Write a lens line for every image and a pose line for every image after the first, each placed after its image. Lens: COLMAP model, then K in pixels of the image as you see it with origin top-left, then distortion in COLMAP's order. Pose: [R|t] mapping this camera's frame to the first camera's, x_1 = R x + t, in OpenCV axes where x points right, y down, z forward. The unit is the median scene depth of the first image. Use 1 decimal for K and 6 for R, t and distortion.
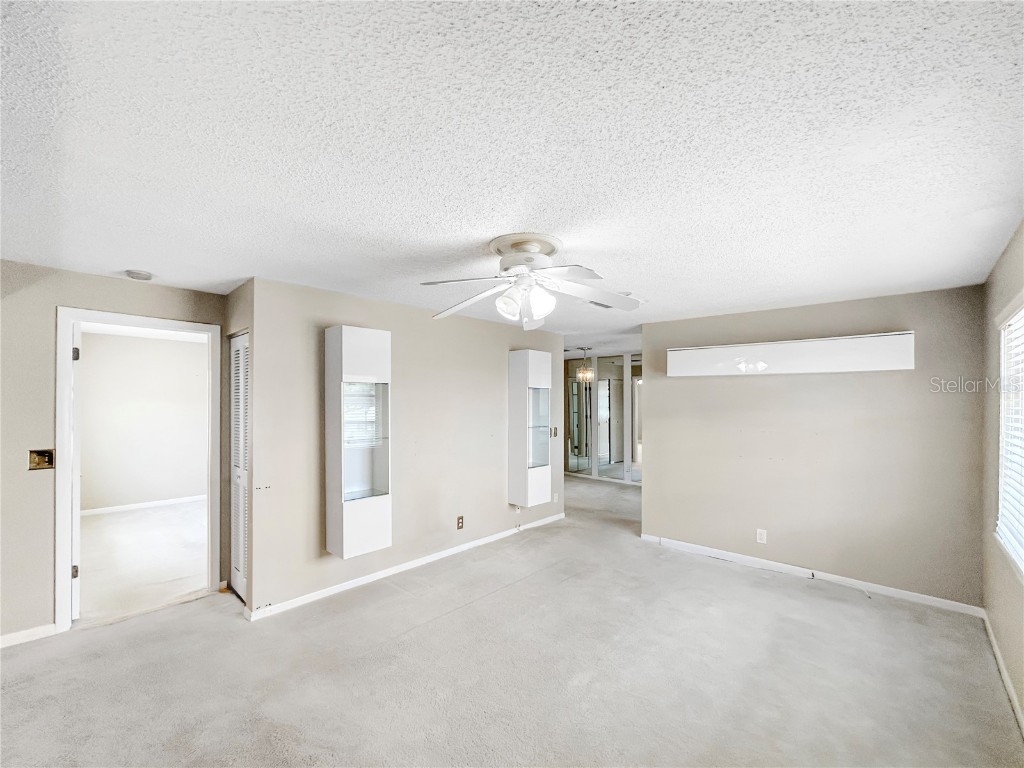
lens RADIAL K [[419.0, 0, 512.1], [0, 419.0, 387.9], [0, 0, 1]] dist [-0.000820, 0.000260]
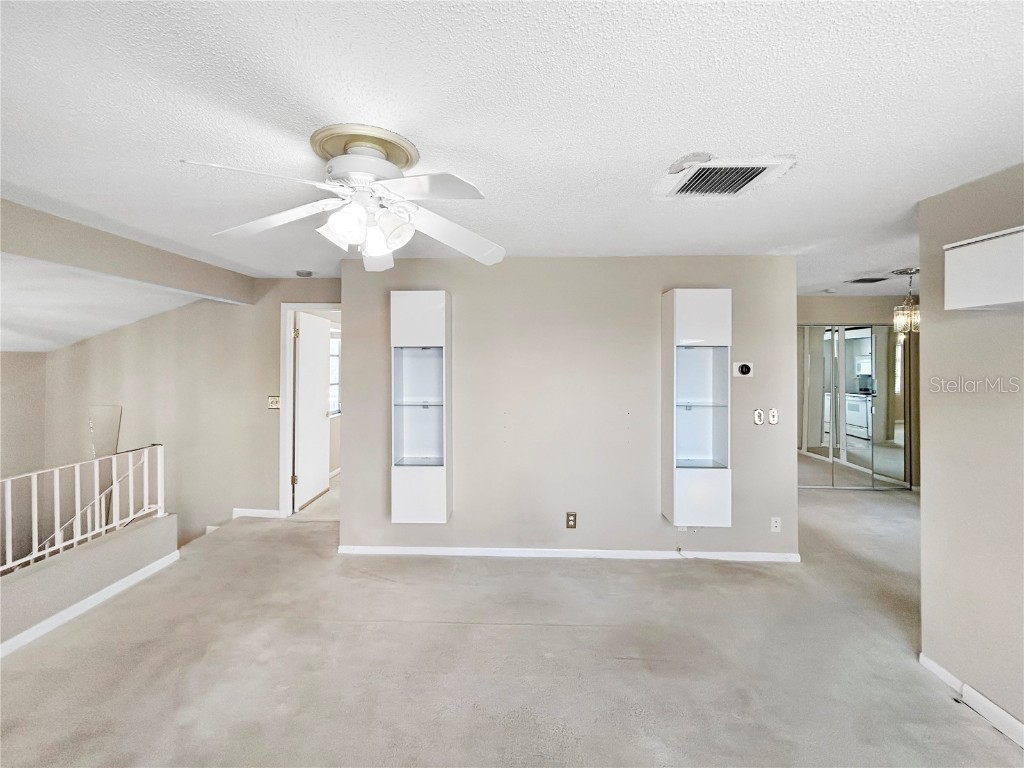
lens RADIAL K [[424.3, 0, 515.5], [0, 424.3, 360.5], [0, 0, 1]] dist [0.000827, 0.000363]
pose [[0.661403, -0.003273, -0.750023, 0.375491], [0.022141, 0.999640, 0.015162, 0.005215], [0.749704, -0.026635, 0.661238, 0.367787]]
